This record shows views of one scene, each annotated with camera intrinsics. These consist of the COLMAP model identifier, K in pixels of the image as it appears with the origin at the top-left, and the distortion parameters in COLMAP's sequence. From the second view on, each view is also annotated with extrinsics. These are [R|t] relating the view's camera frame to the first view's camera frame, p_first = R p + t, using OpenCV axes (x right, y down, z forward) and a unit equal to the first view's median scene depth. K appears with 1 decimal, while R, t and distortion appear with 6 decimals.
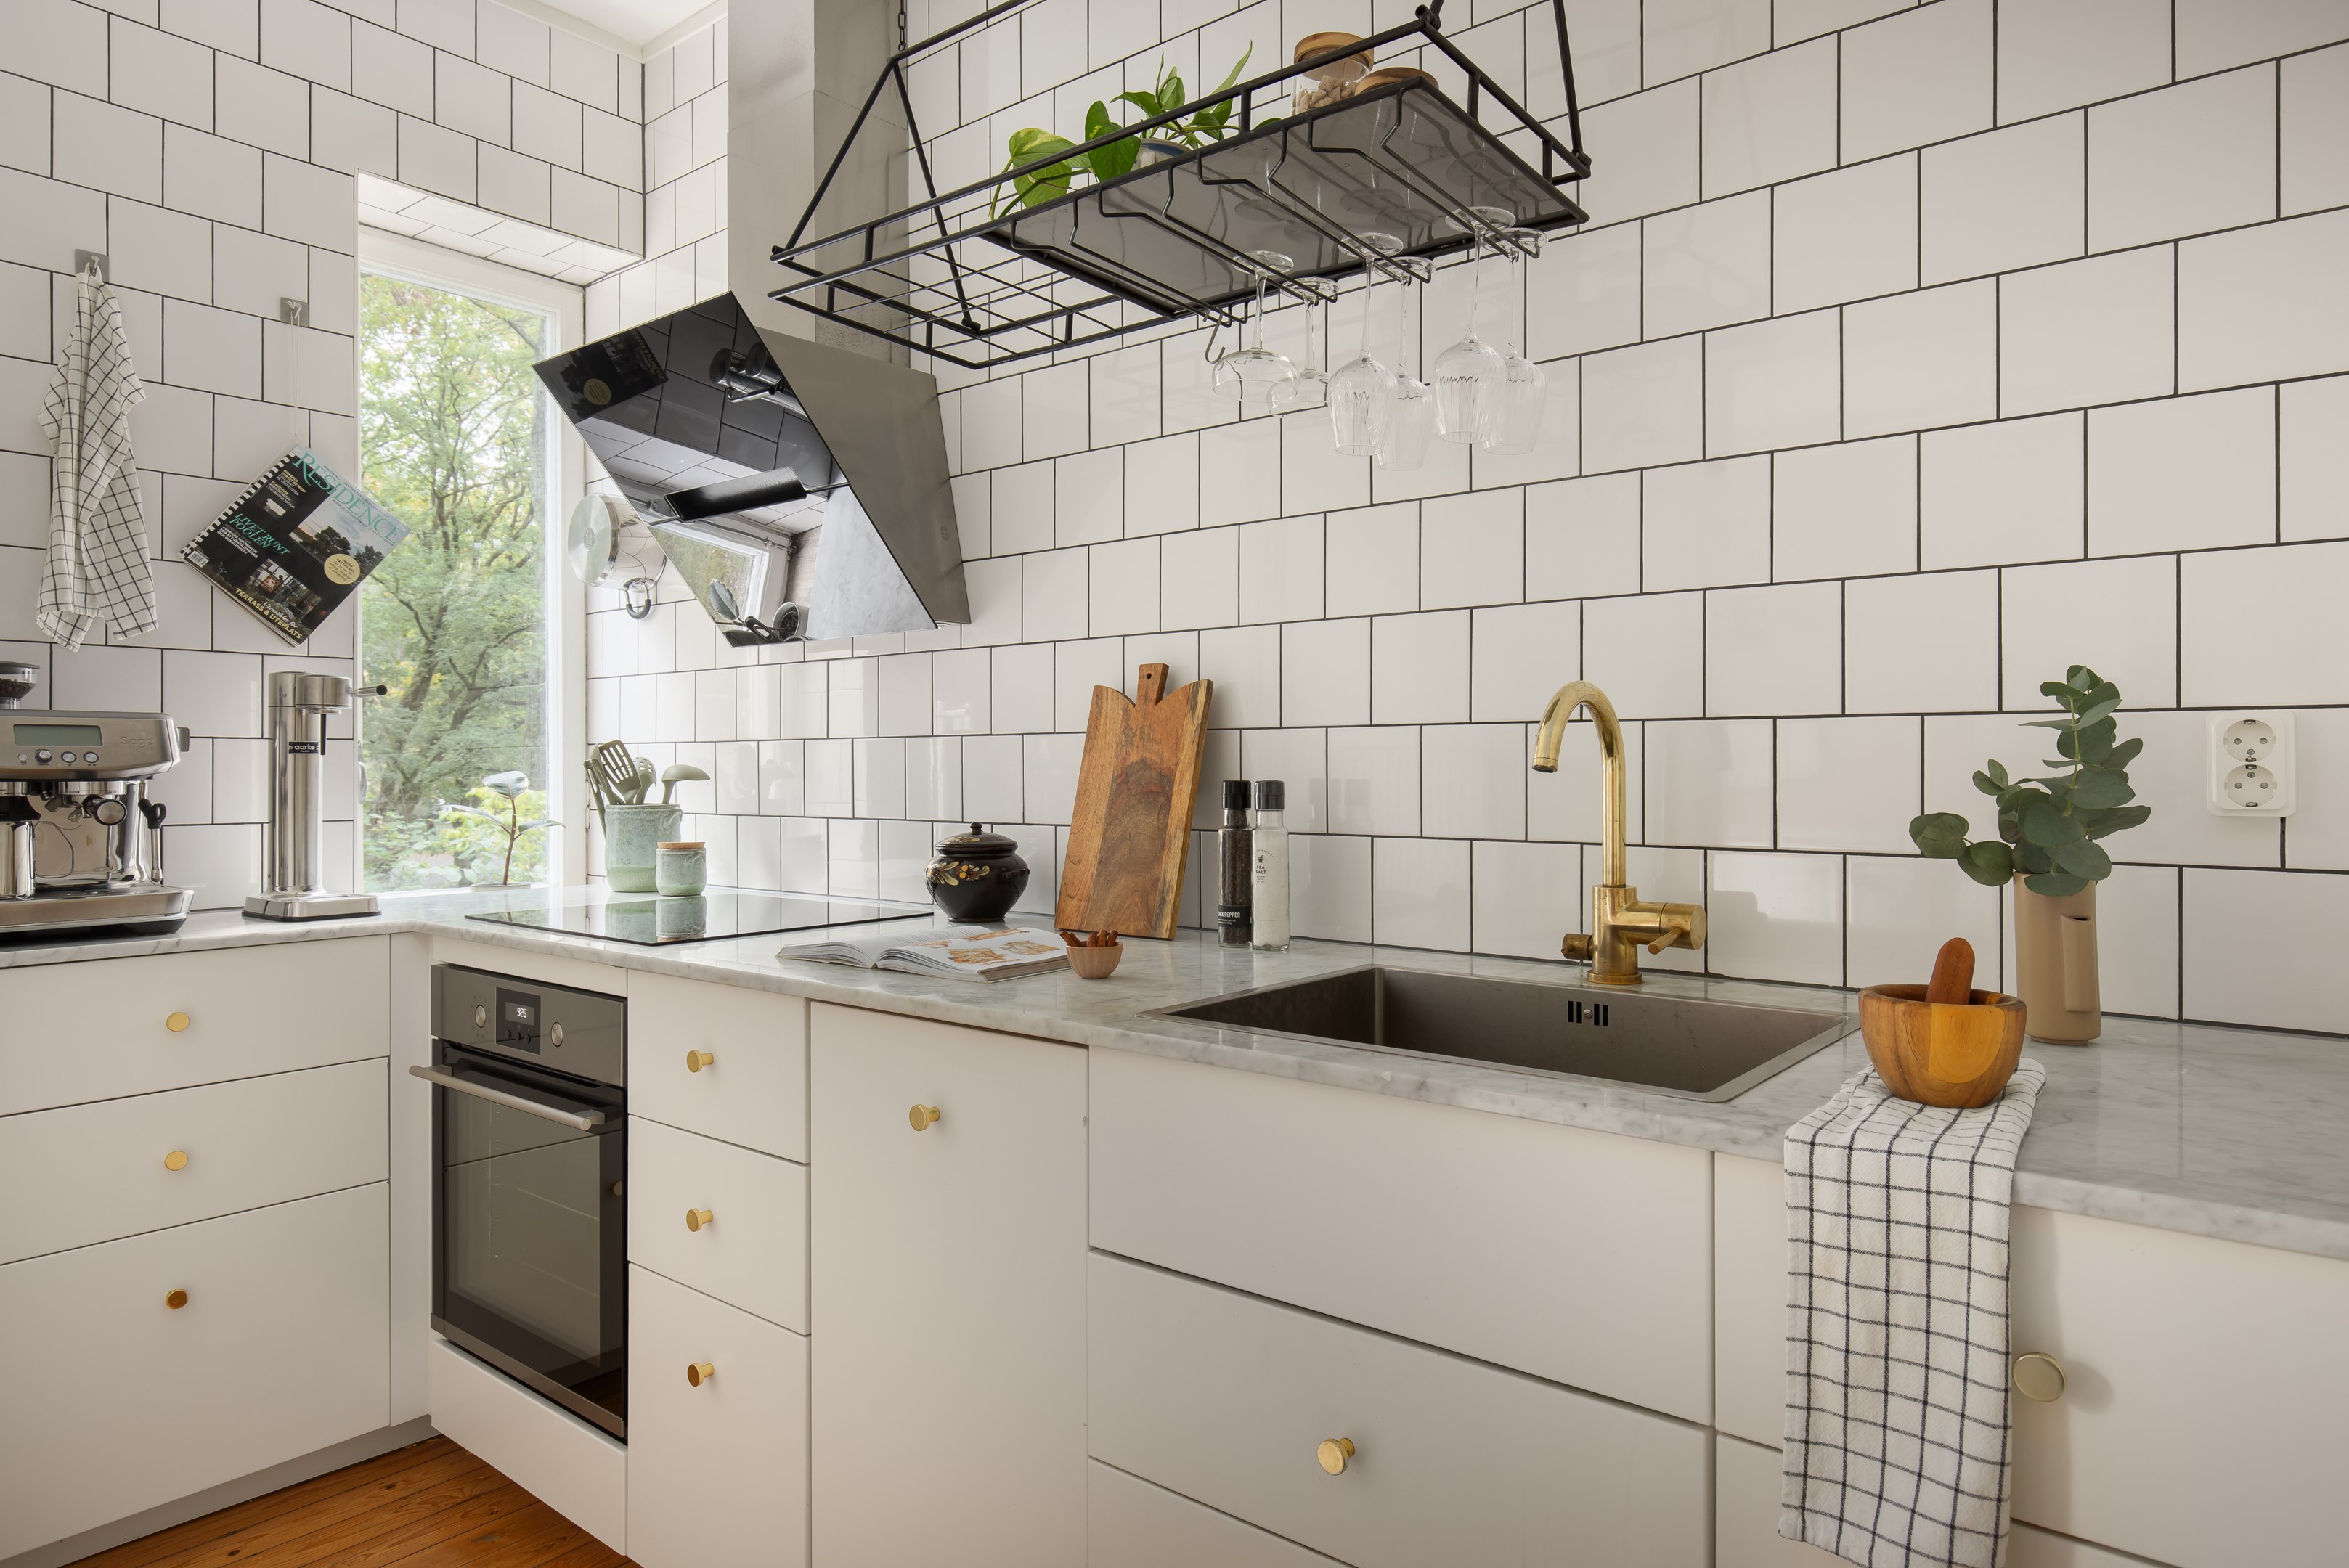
lens RADIAL K [[1392.0, 0, 1174.5], [0, 1392.0, 784.0], [0, 0, 1]] dist [0.006310, -0.001922]
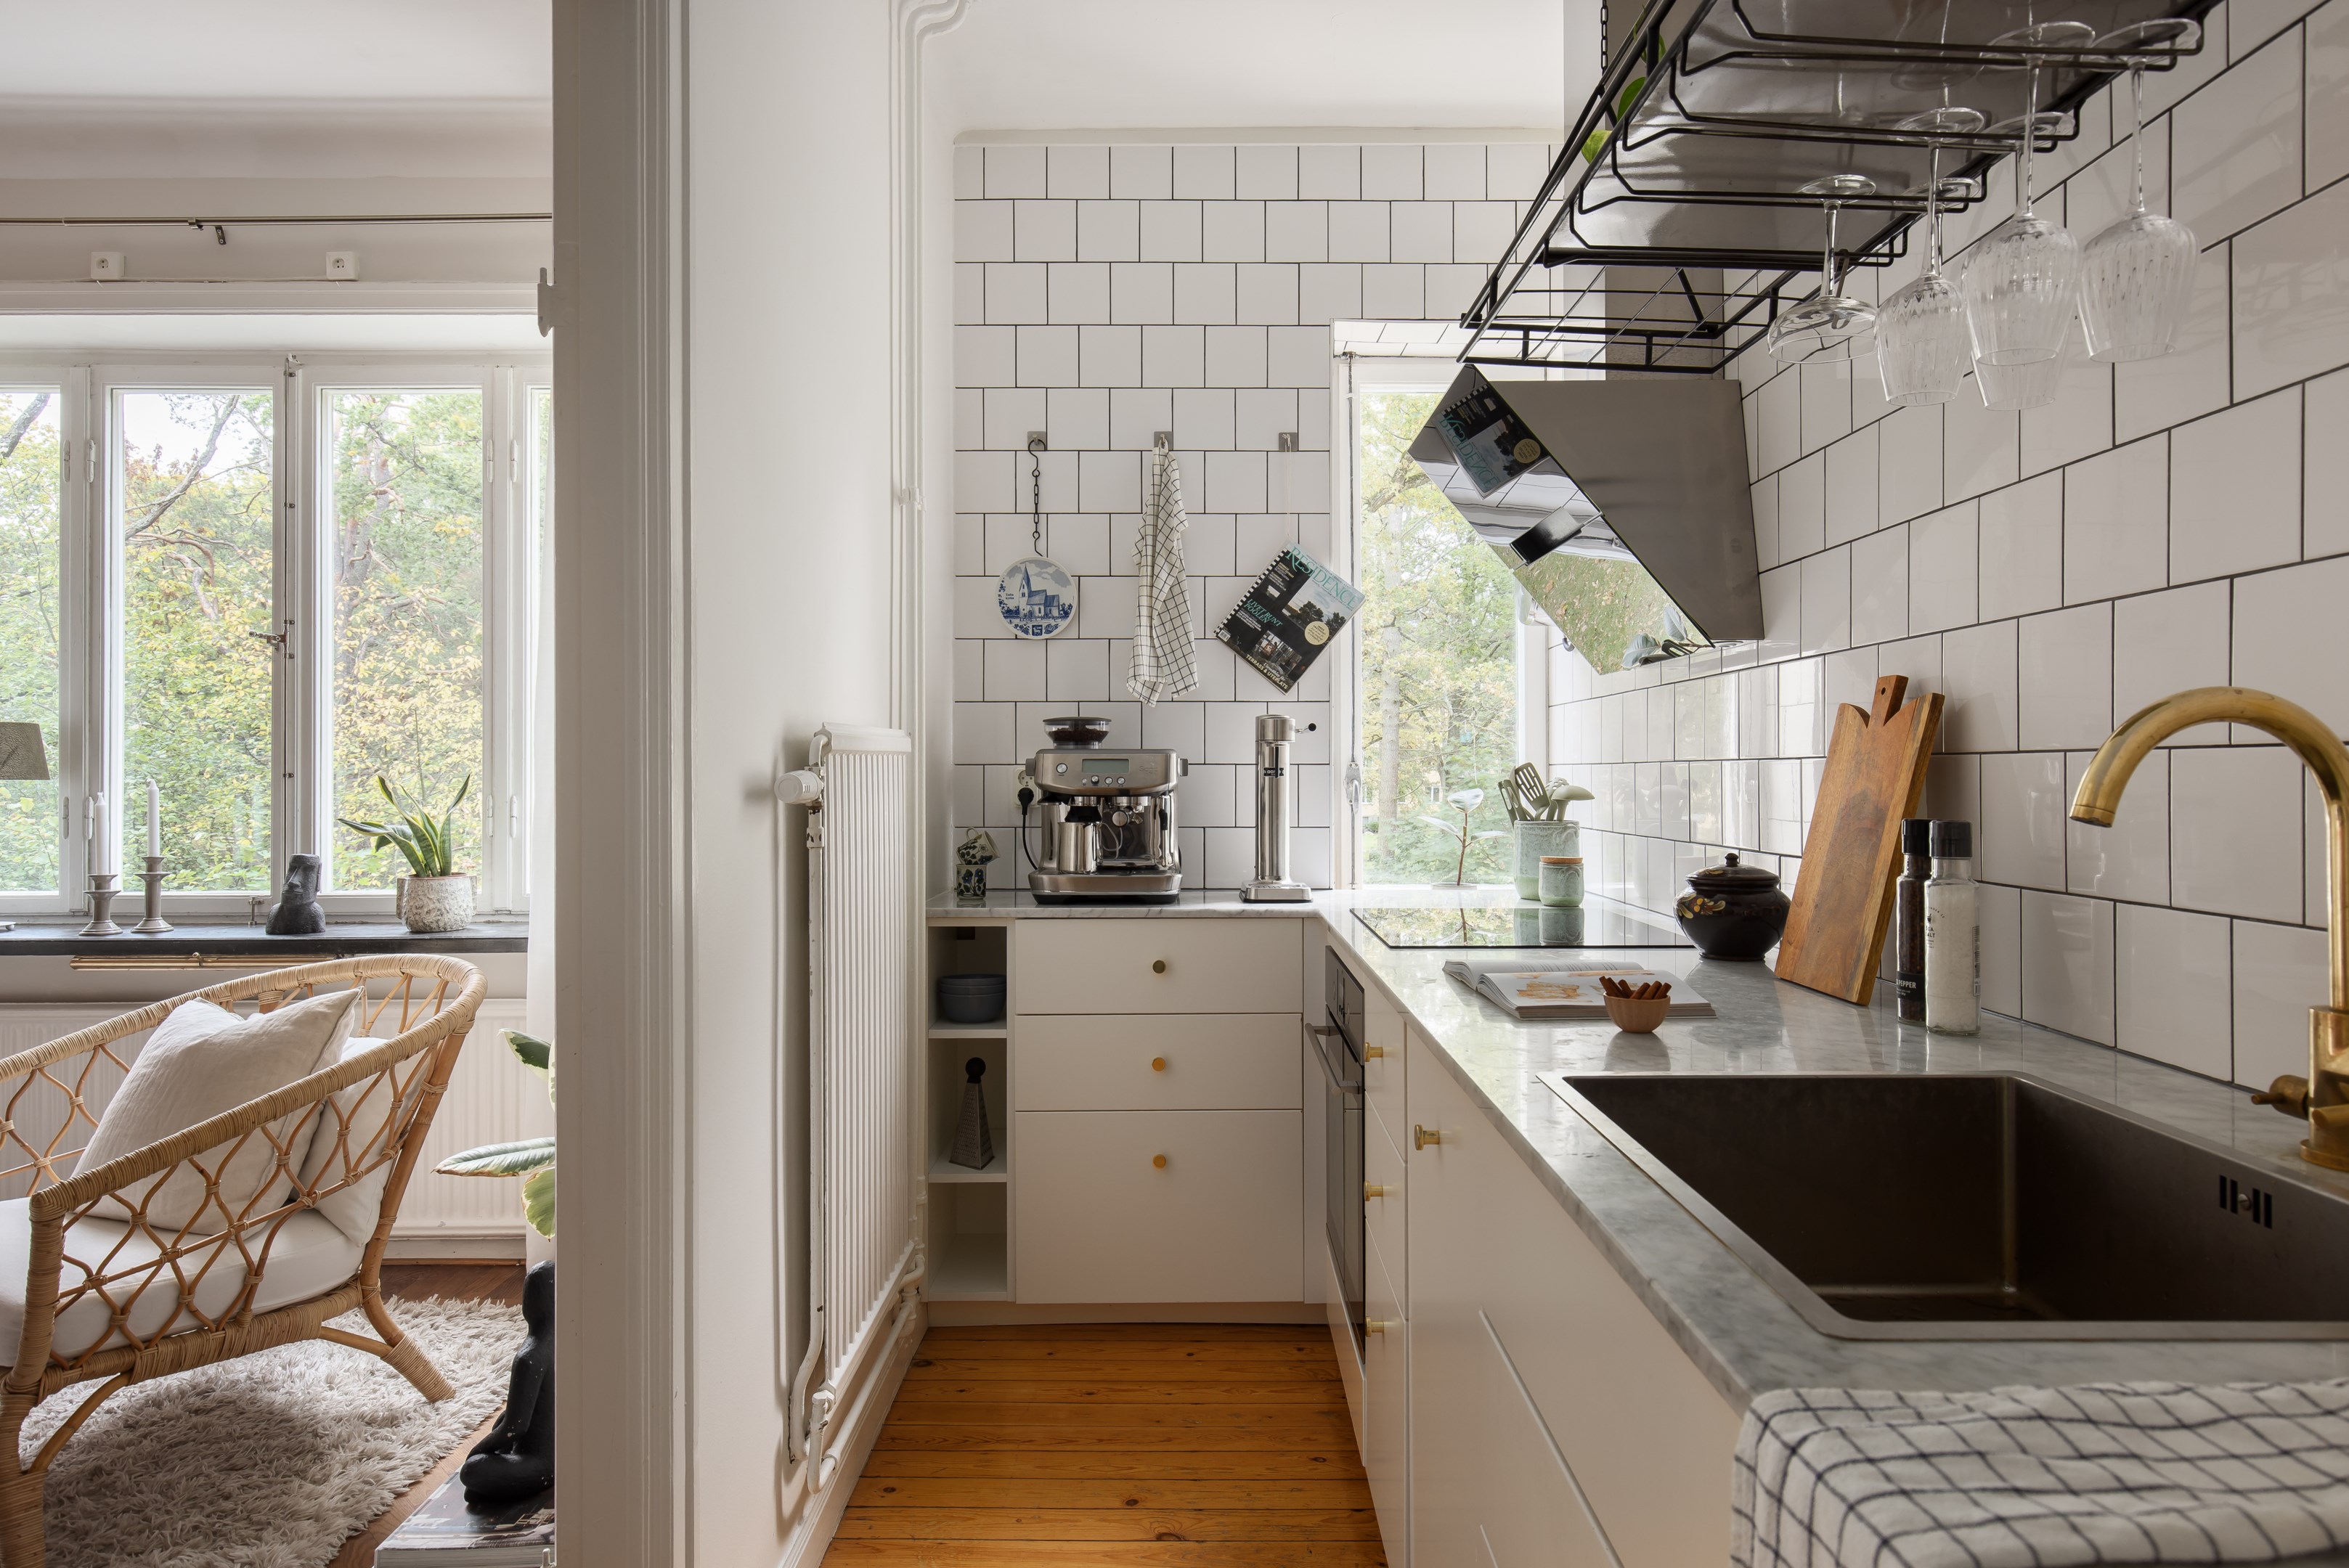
lens RADIAL K [[1314.8, 0, 1211.3], [0, 1314.8, 787.2], [0, 0, 1]] dist [-0.001445, 0.017704]
pose [[0.643607, 0.009735, -0.765295, 0.345903], [-0.011282, 0.999931, 0.003231, -0.017752], [0.765273, 0.006554, 0.643672, 0.180092]]
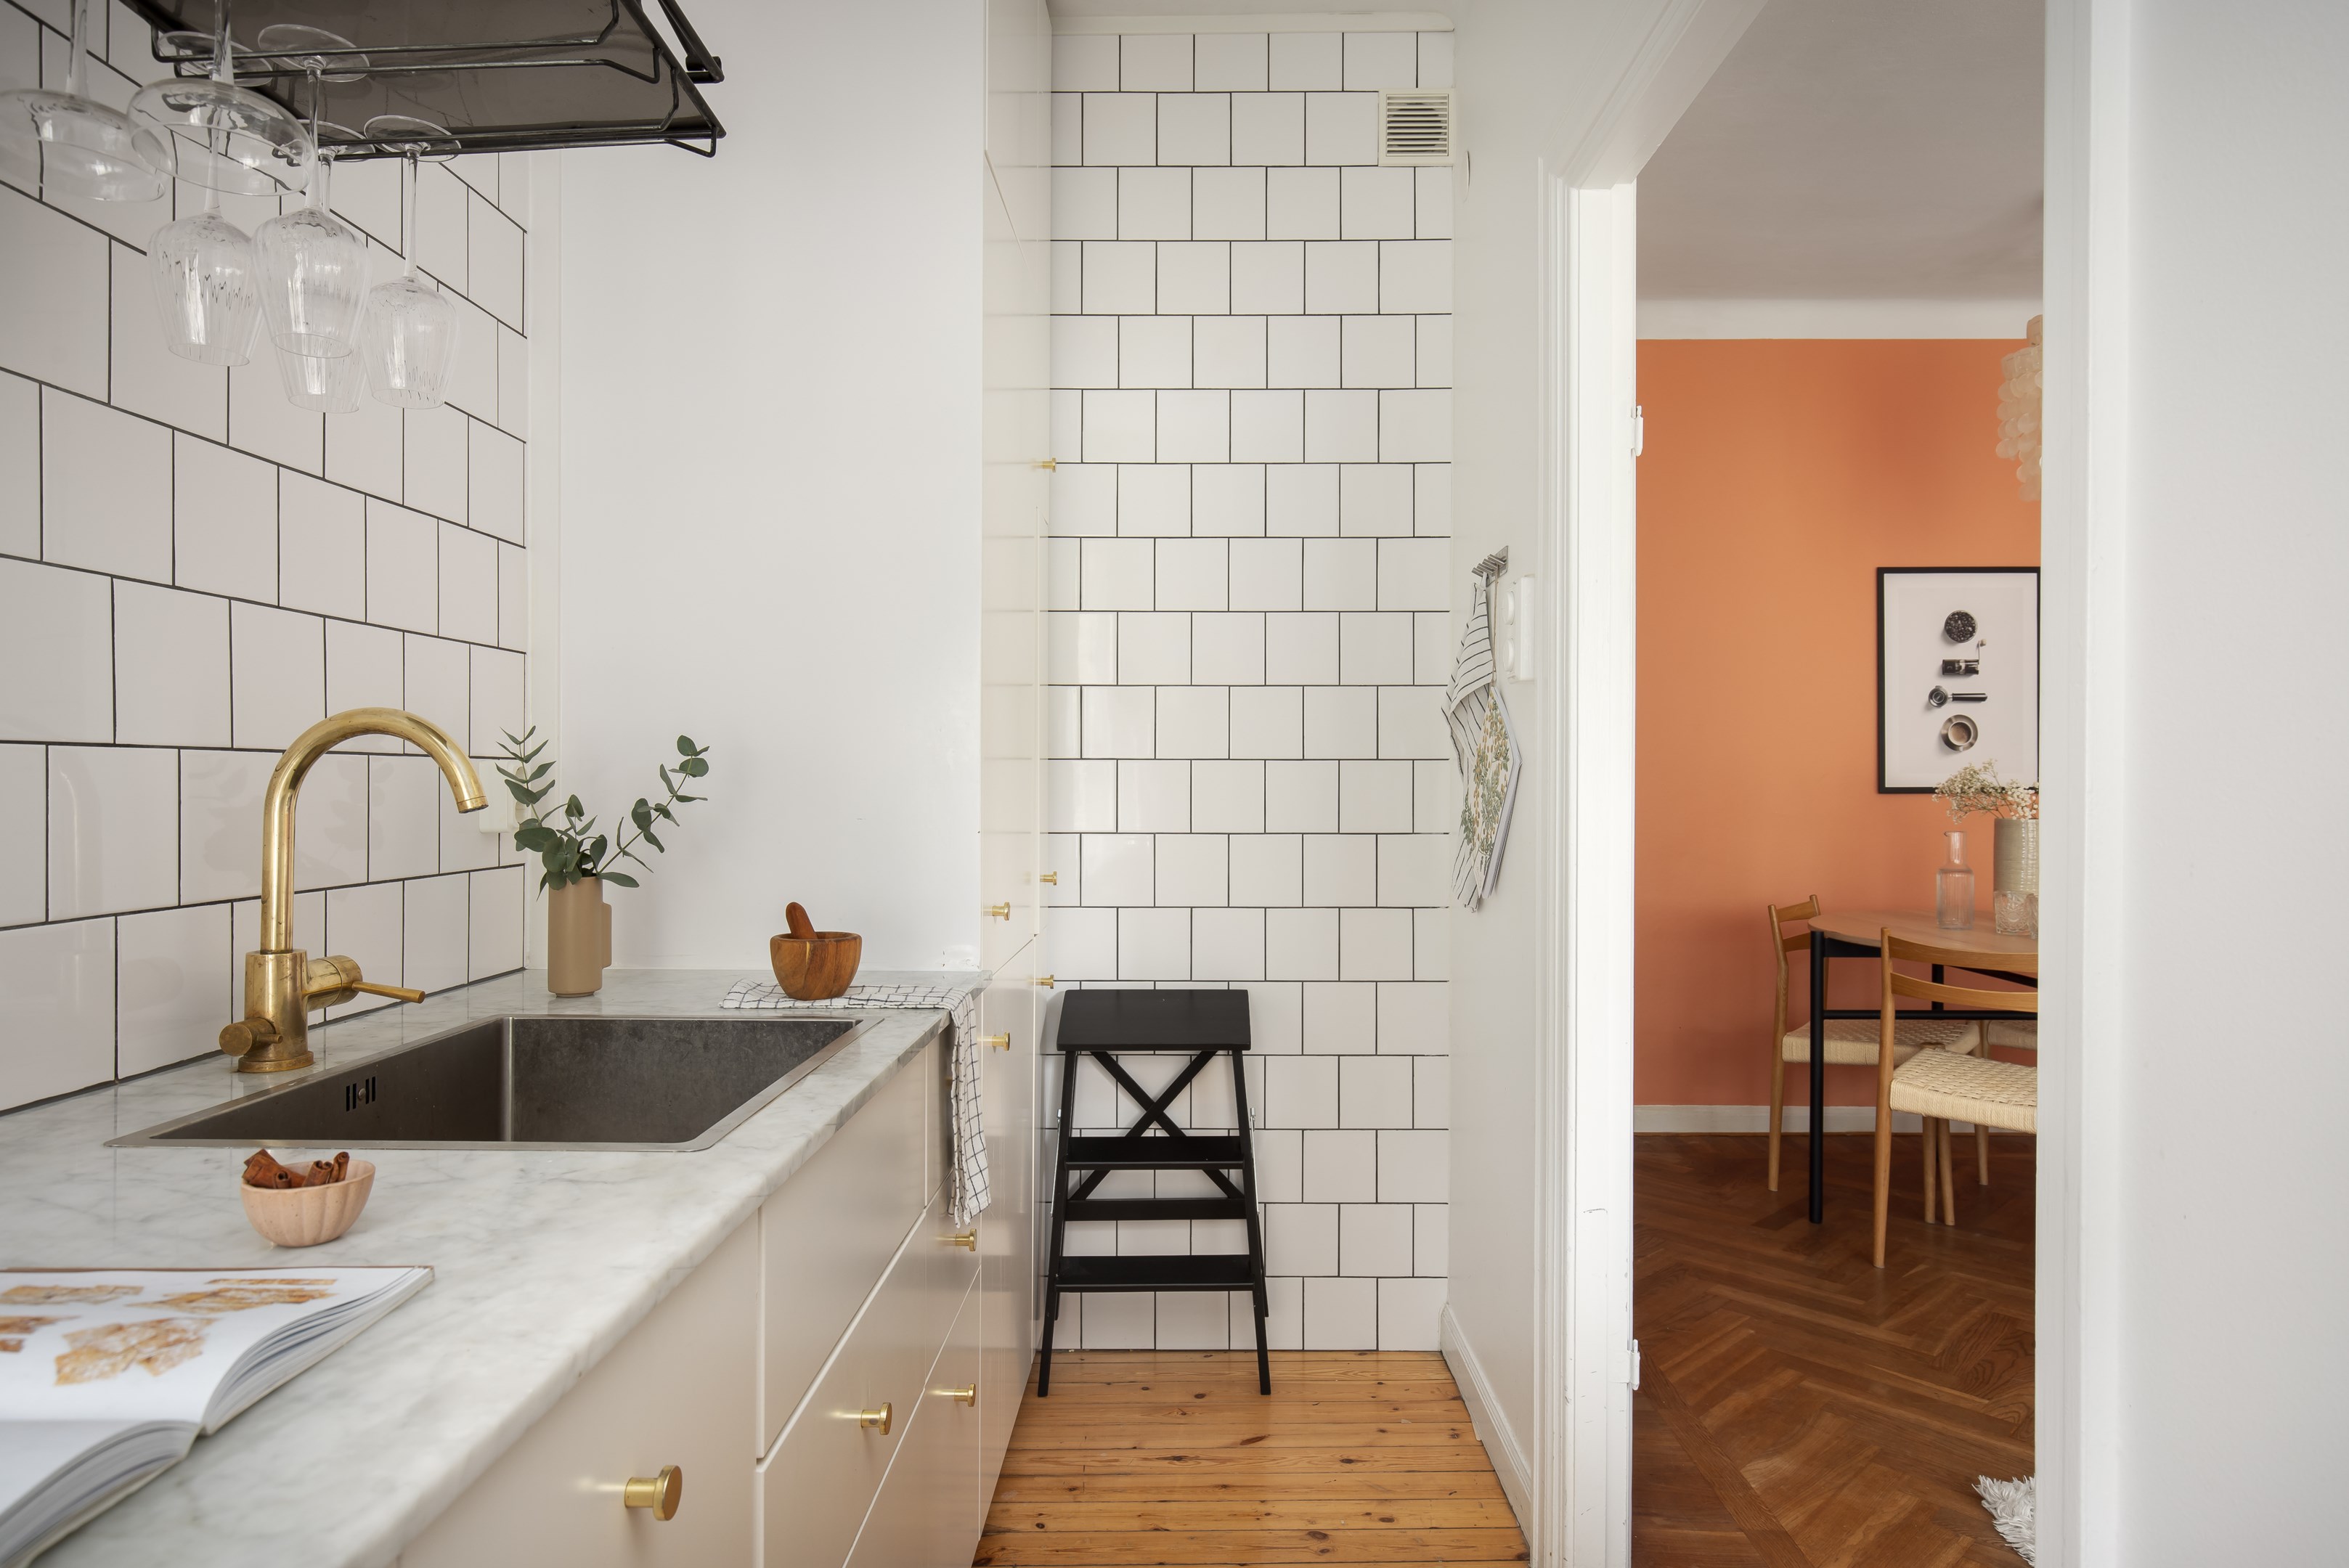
lens RADIAL K [[1392.0, 0, 1174.5], [0, 1392.0, 784.0], [0, 0, 1]] dist [0.006310, -0.001922]
pose [[-0.618446, -0.005669, 0.785807, -0.517736], [0.014540, 0.999720, 0.018655, -0.025706], [-0.785693, 0.022963, -0.618191, 0.858349]]
